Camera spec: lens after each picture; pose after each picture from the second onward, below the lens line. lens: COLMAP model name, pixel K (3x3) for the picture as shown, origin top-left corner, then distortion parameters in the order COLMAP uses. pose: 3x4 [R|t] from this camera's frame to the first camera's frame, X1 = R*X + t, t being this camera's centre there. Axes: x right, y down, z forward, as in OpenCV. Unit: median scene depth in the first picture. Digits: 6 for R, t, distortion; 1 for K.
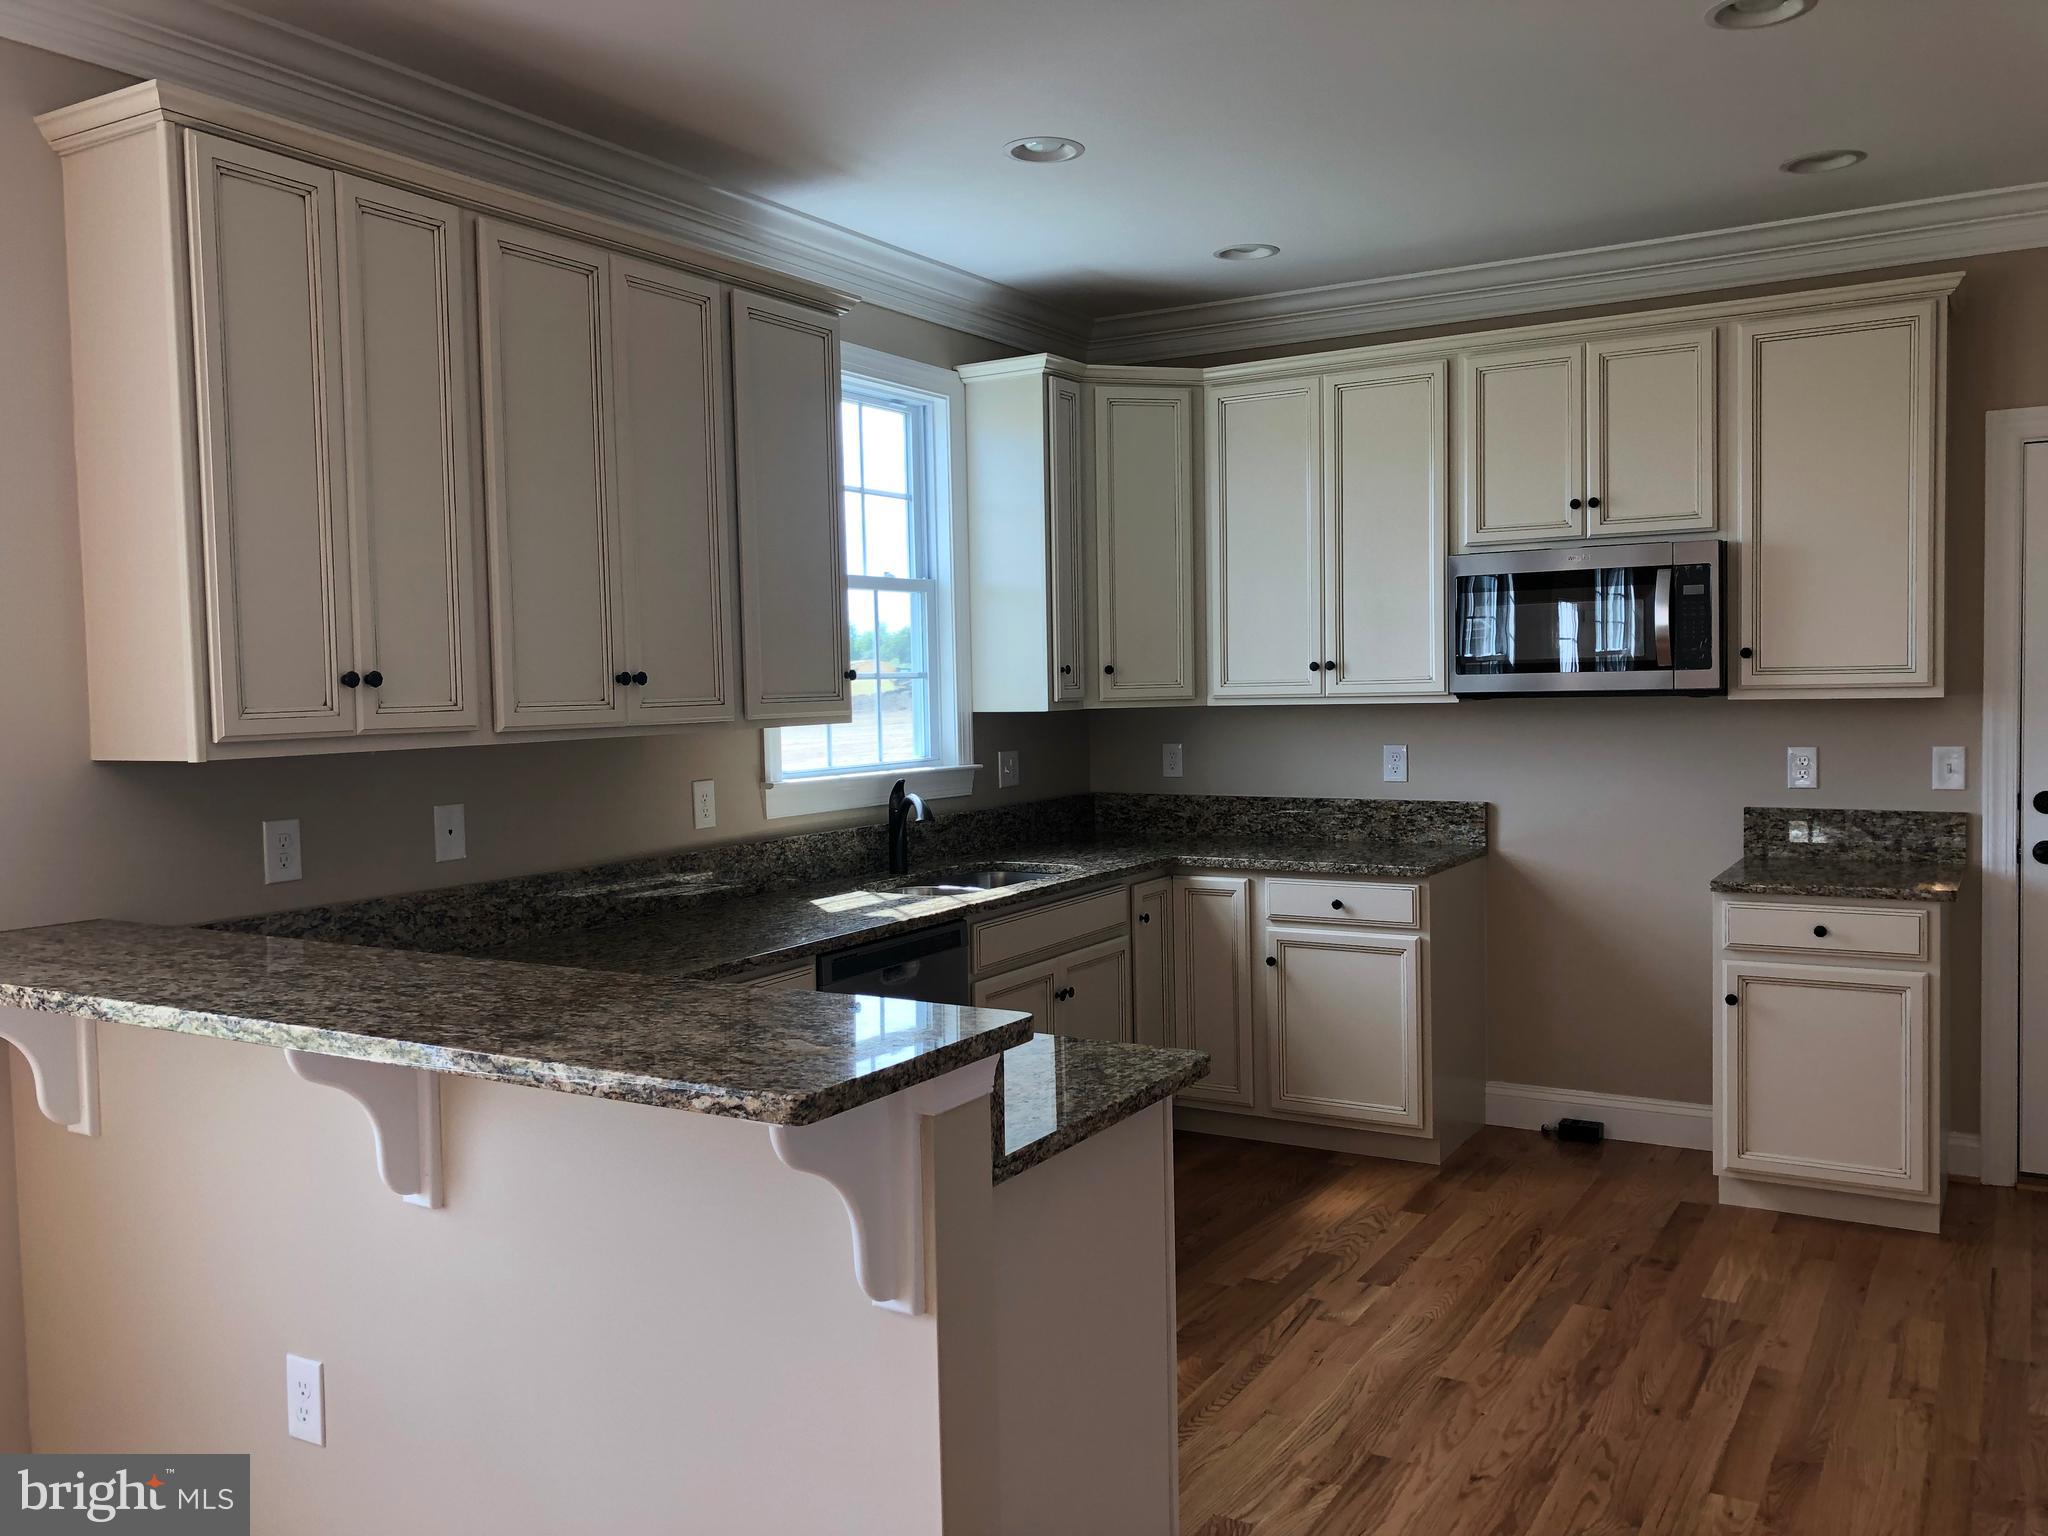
lens RADIAL K [[1672.5, 0, 1033.4], [0, 1672.5, 761.3], [0, 0, 1]] dist [0.043877, -0.050007]
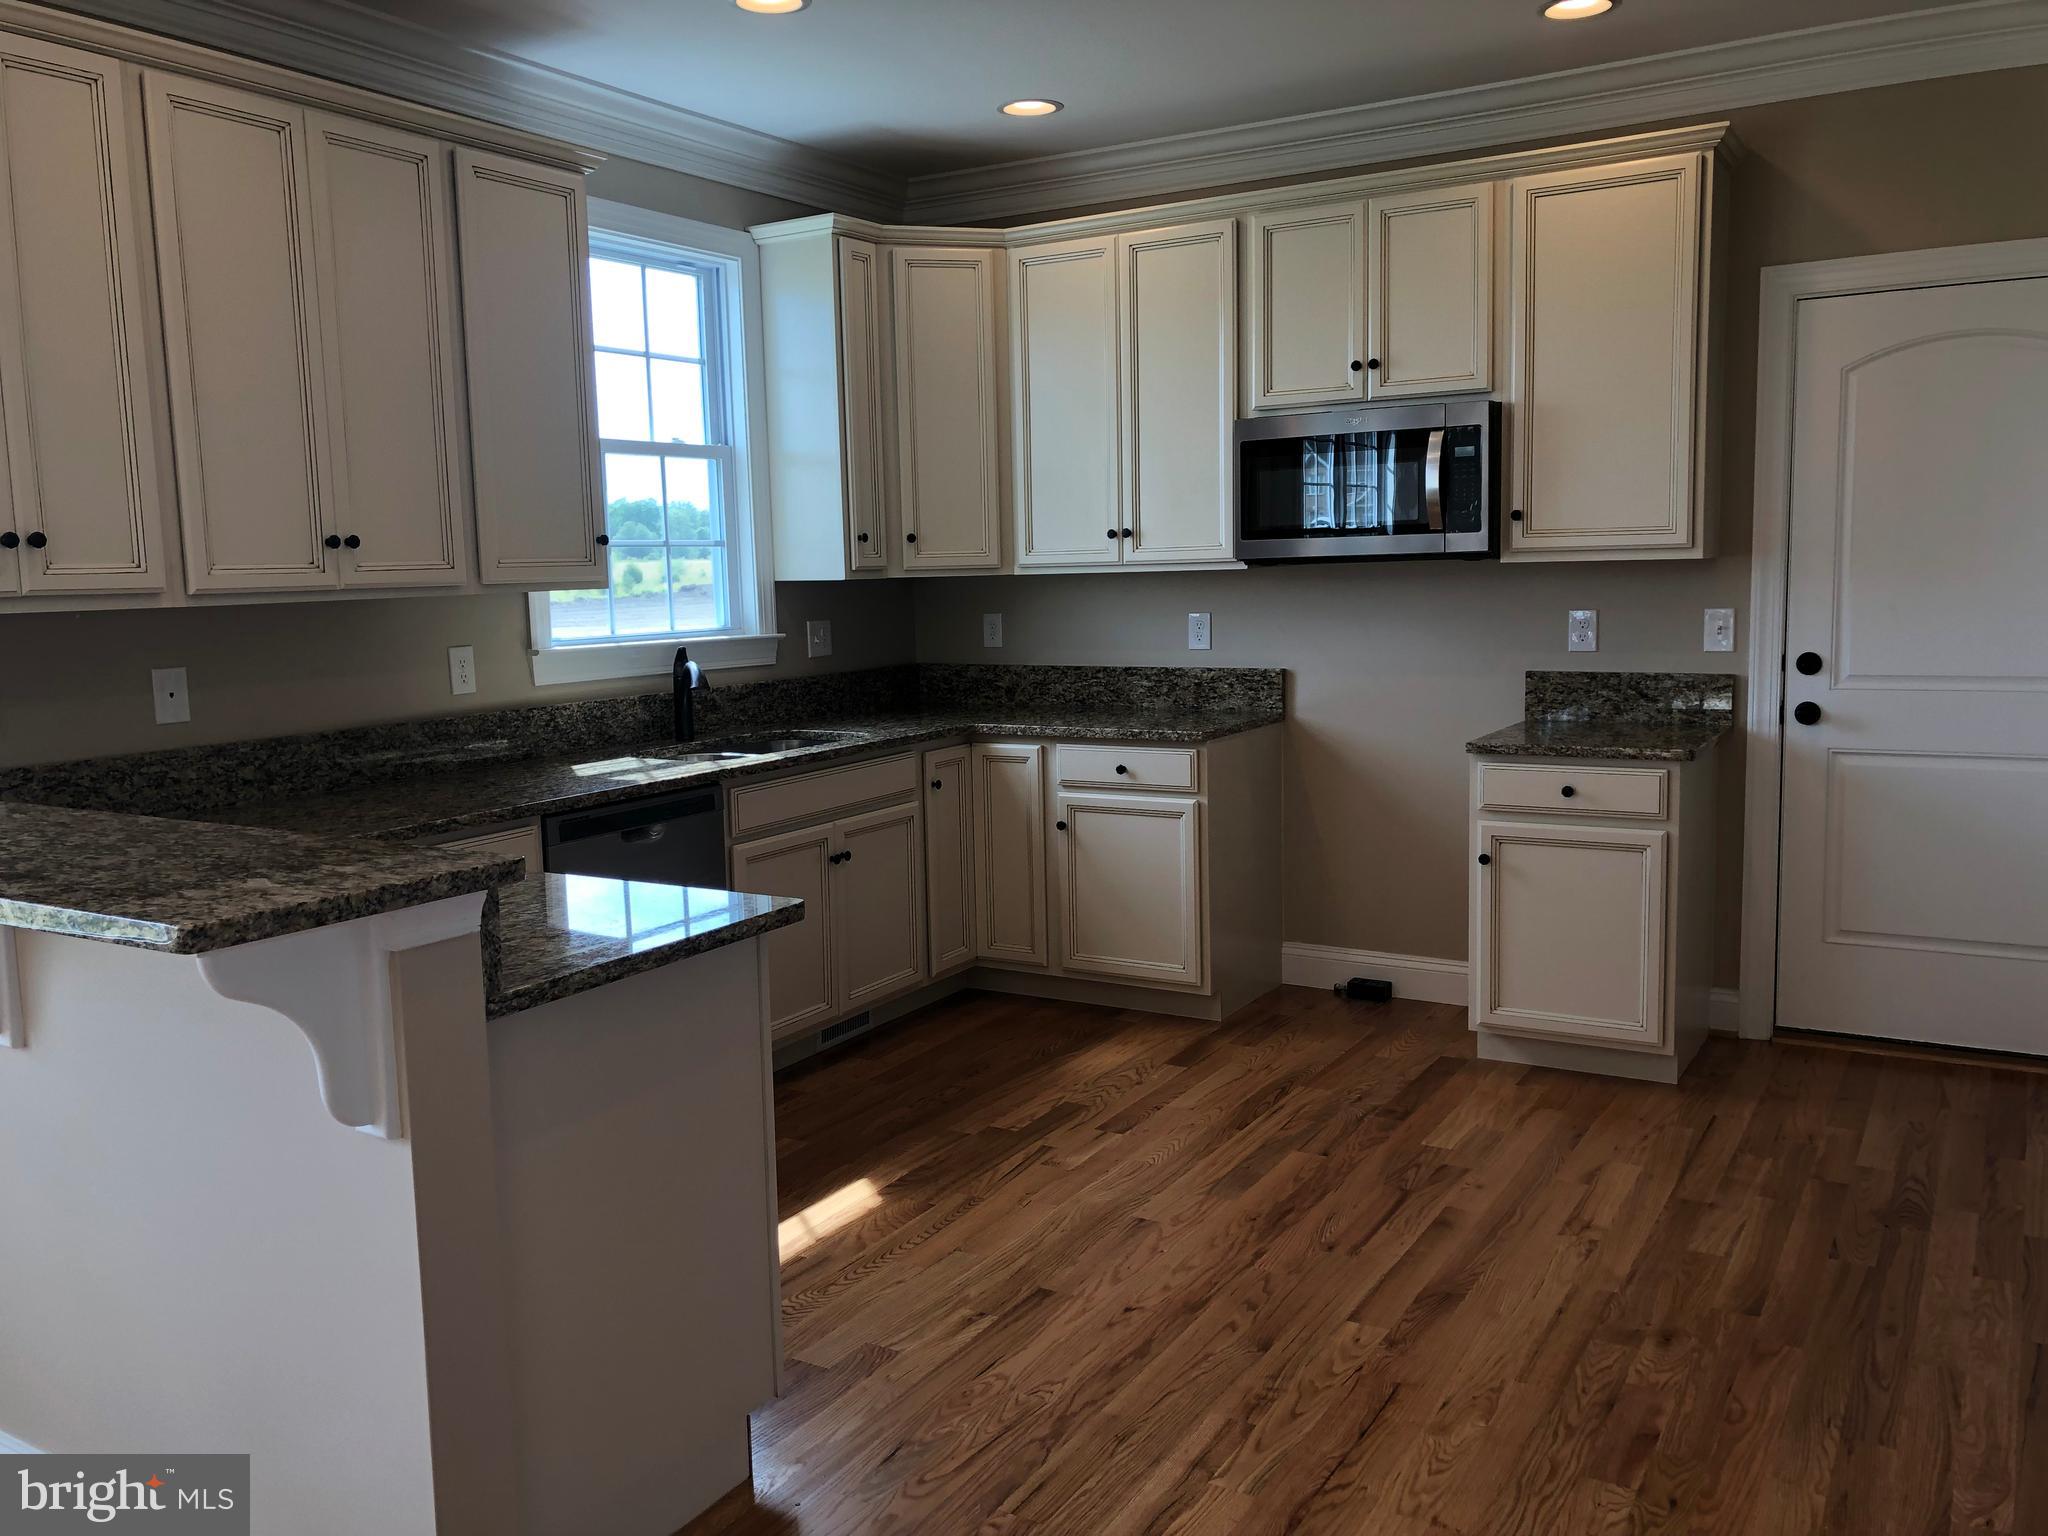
lens RADIAL K [[1672.5, 0, 1008.8], [0, 1672.5, 758.5], [0, 0, 1]] dist [0.043877, -0.050007]
pose [[0.999943, -0.003309, -0.010158, 0.131345], [0.004003, 0.997602, 0.069100, 0.009298], [0.009905, -0.069137, 0.997558, -0.008421]]
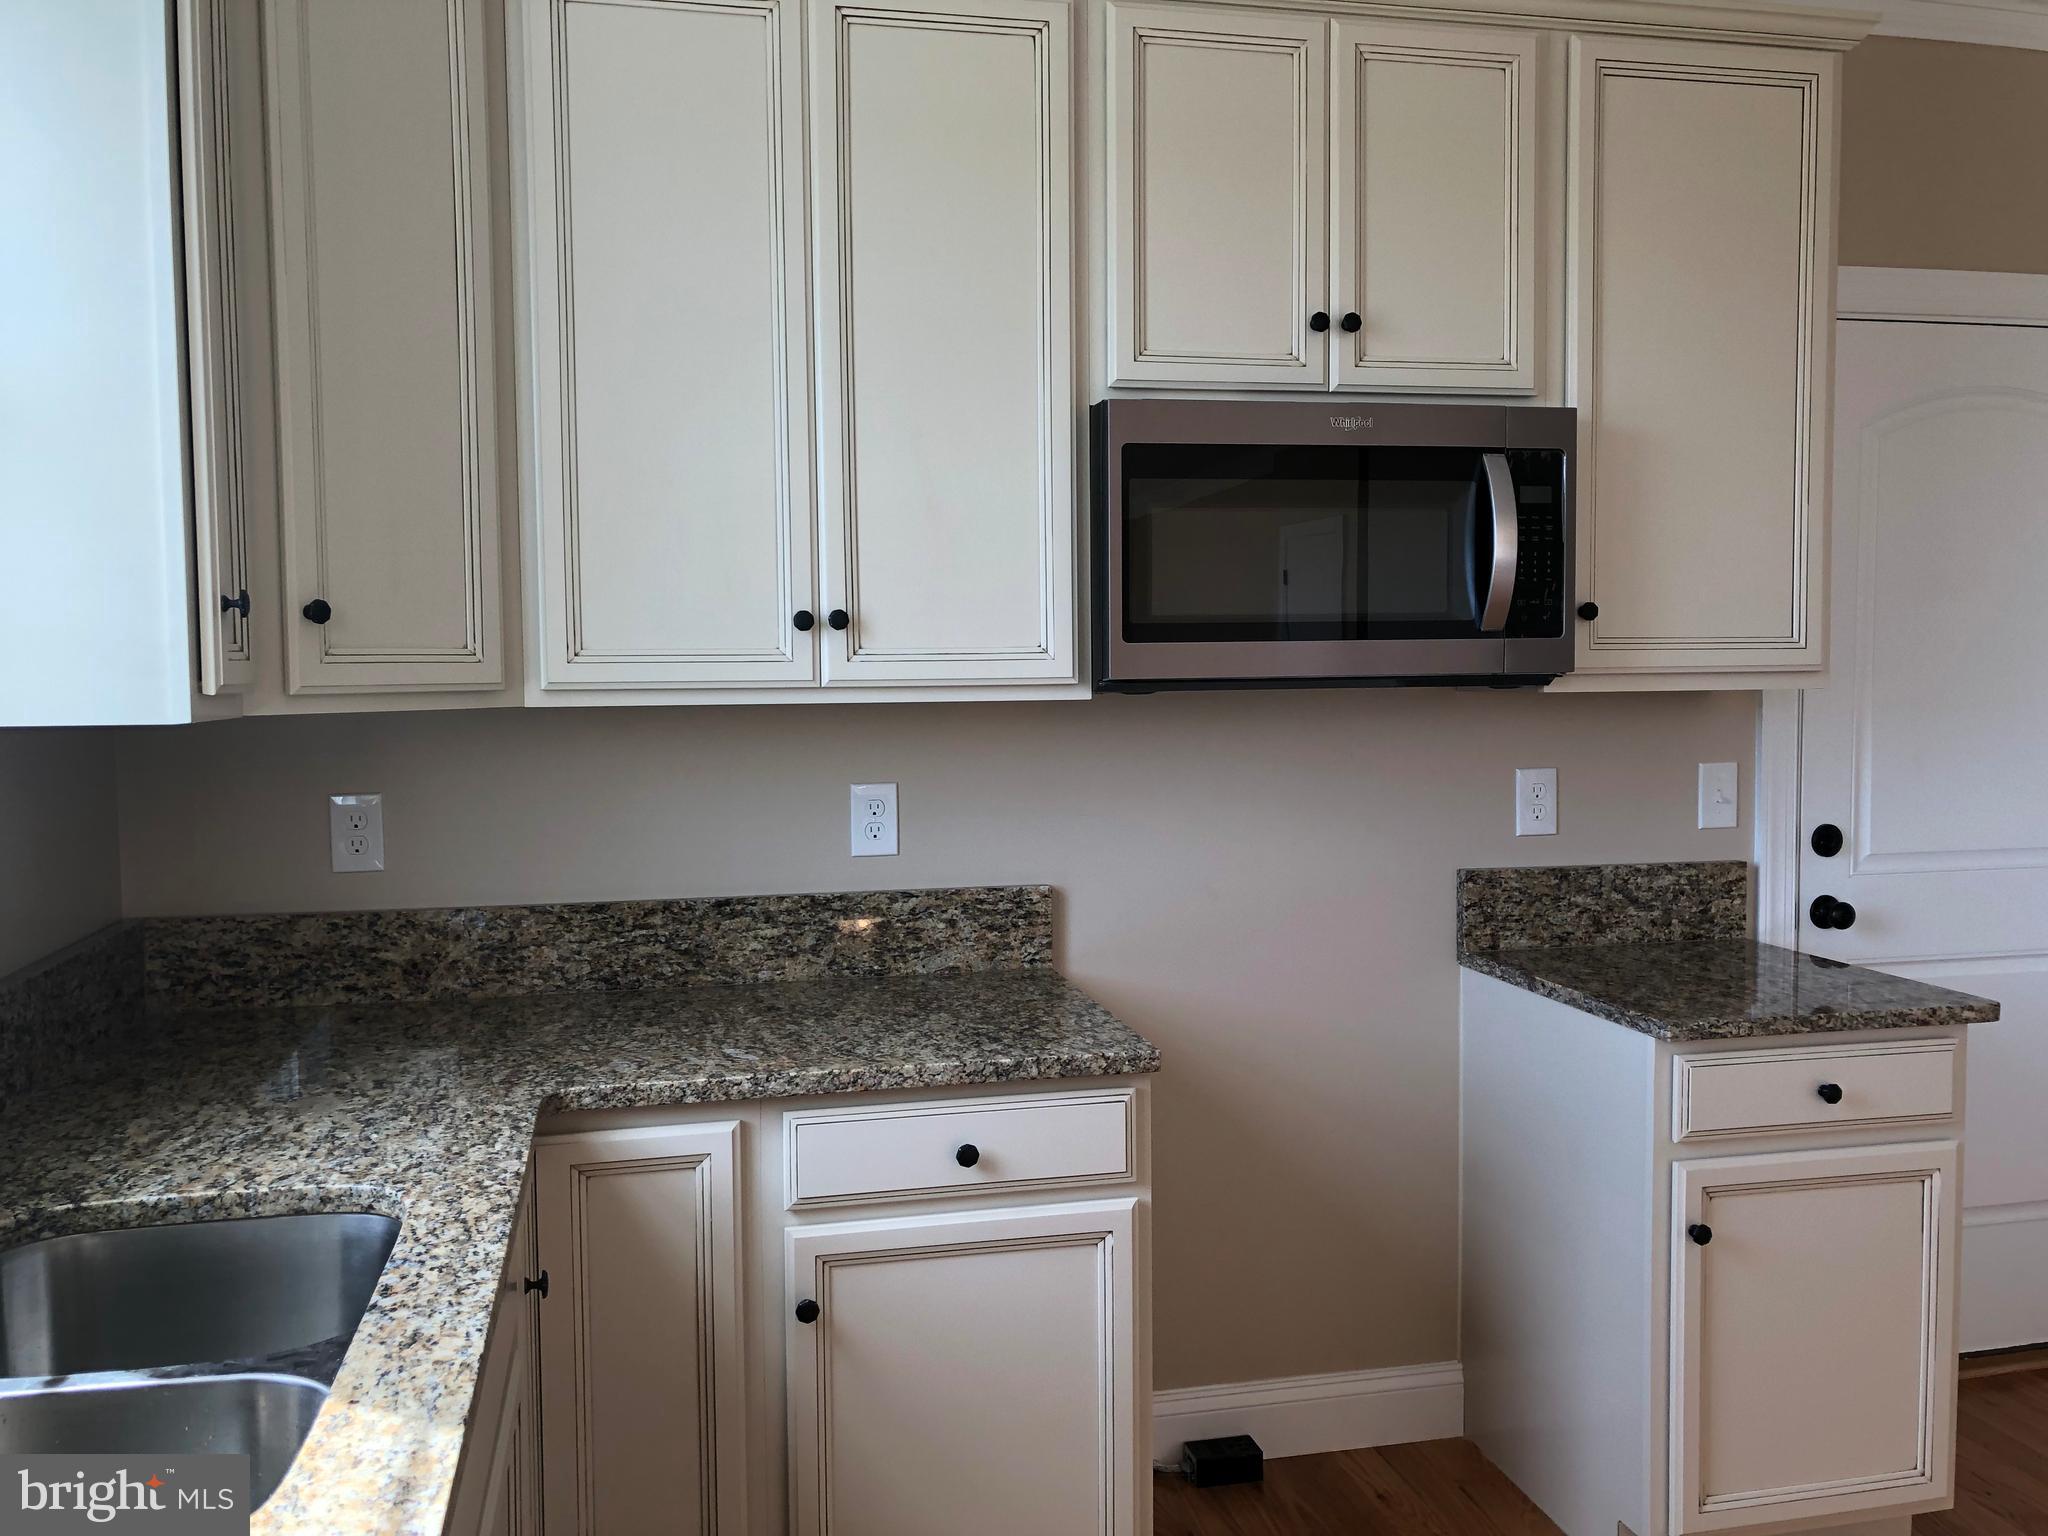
lens RADIAL K [[1672.5, 0, 1028.8], [0, 1672.5, 758.6], [0, 0, 1]] dist [0.043877, -0.050007]
pose [[0.729121, -0.024039, 0.683962, -0.113854], [0.027761, 0.999599, 0.005538, -0.022347], [-0.683821, 0.014949, 0.729496, 0.708879]]
